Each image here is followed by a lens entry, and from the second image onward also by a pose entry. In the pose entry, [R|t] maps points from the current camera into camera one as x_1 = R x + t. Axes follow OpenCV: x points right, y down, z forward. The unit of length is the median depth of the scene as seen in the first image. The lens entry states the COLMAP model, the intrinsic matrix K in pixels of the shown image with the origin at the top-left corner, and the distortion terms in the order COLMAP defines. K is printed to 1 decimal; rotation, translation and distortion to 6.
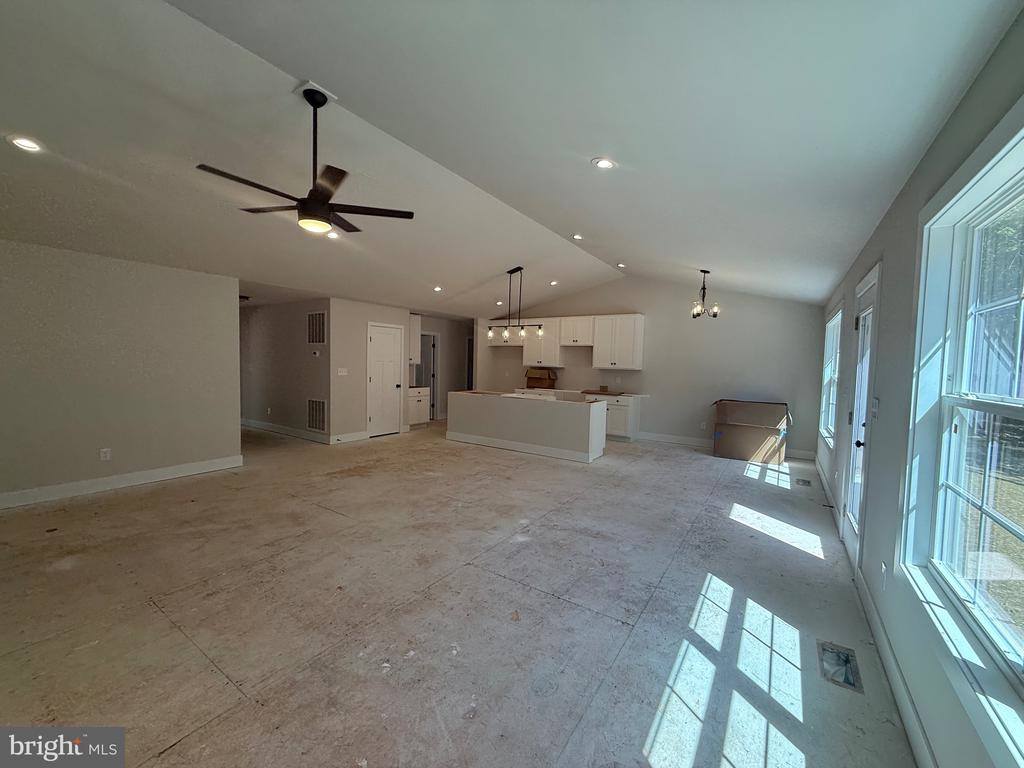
lens RADIAL K [[406.5, 0, 509.7], [0, 406.5, 389.3], [0, 0, 1]] dist [-0.000418, -0.000304]
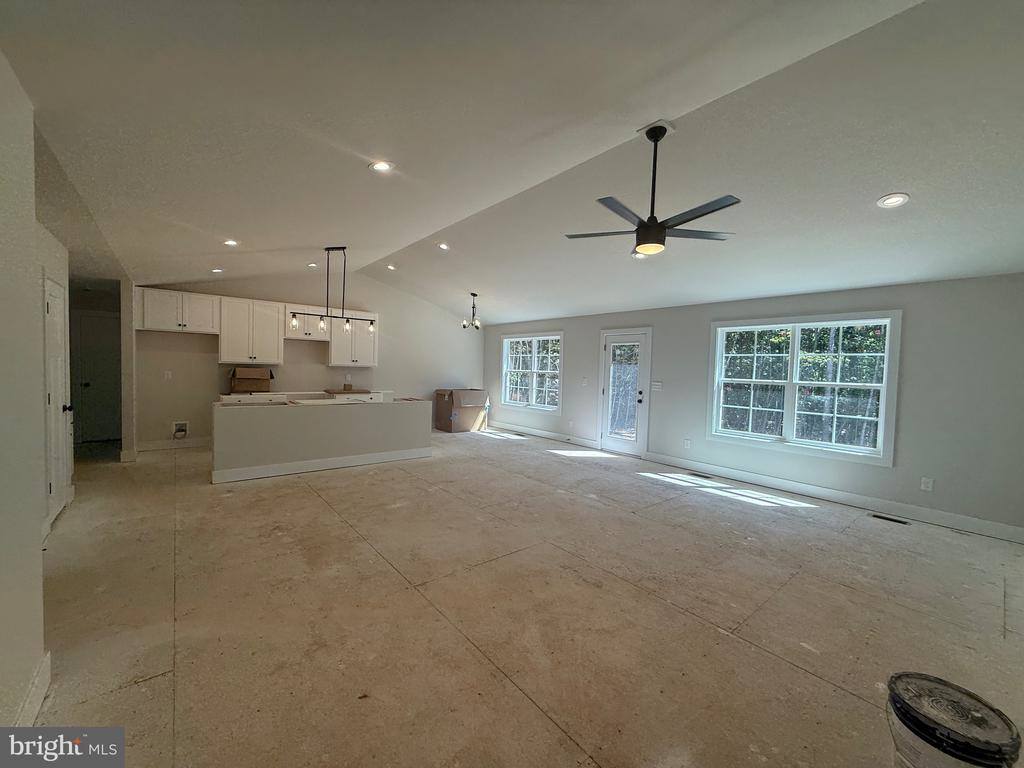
lens RADIAL K [[406.5, 0, 510.0], [0, 406.5, 378.9], [0, 0, 1]] dist [-0.000418, -0.000304]
pose [[0.288650, -0.042095, 0.956509, -0.866096], [0.040811, 0.998666, 0.031634, -0.053670], [-0.956565, 0.029905, 0.289982, 0.546307]]
